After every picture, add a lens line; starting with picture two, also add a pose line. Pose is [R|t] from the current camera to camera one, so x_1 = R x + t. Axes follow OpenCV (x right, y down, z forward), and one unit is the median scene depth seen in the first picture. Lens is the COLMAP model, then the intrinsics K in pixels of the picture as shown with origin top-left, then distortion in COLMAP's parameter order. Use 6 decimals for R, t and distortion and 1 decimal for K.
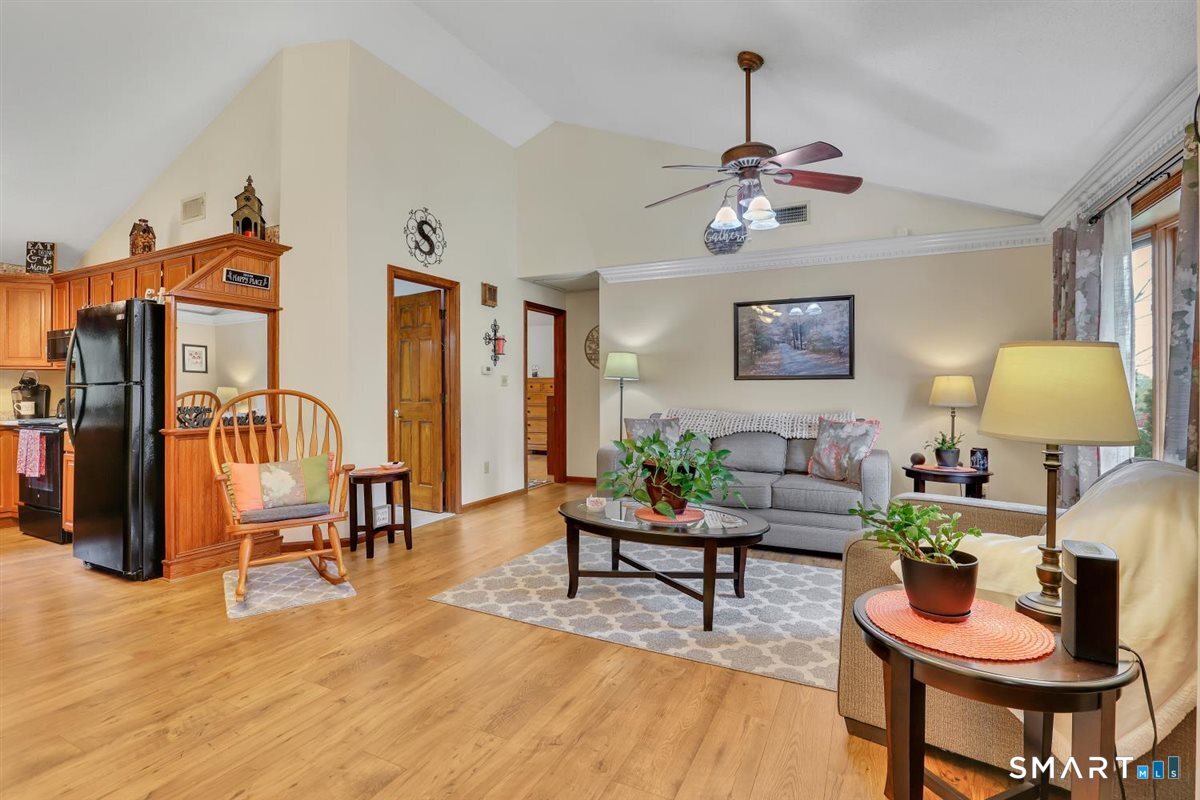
lens RADIAL K [[550.7, 0, 597.0], [0, 550.7, 396.6], [0, 0, 1]] dist [-0.031227, 0.005406]
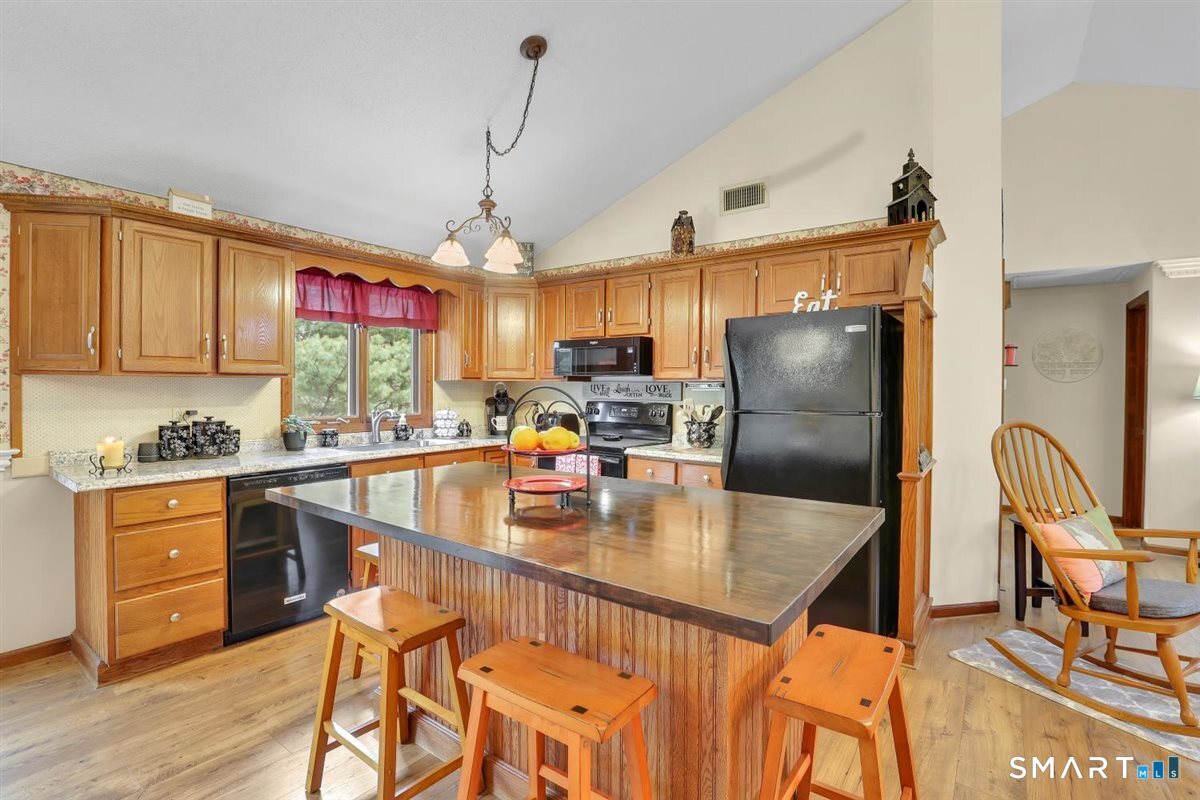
lens RADIAL K [[550.7, 0, 599.5], [0, 550.7, 396.9], [0, 0, 1]] dist [-0.031227, 0.005406]
pose [[0.983227, 0.011578, -0.182017, -1.140196], [-0.009810, 0.999896, 0.010609, -0.055397], [0.182120, -0.008645, 0.983238, 0.152549]]
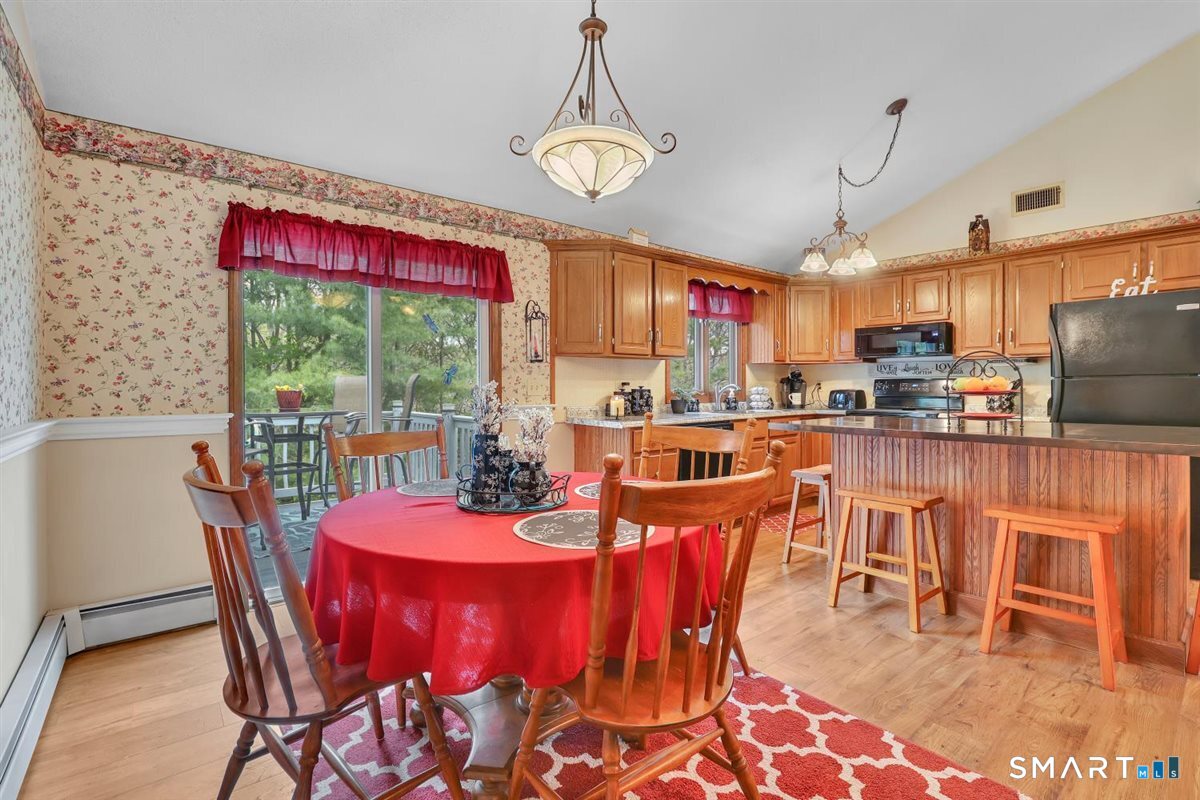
lens RADIAL K [[550.7, 0, 625.6], [0, 550.7, 389.3], [0, 0, 1]] dist [-0.031227, 0.005406]
pose [[0.916432, 0.003098, -0.400179, -1.465740], [-0.001767, 0.999992, 0.003696, -0.002276], [0.400187, -0.002680, 0.916429, -0.296478]]
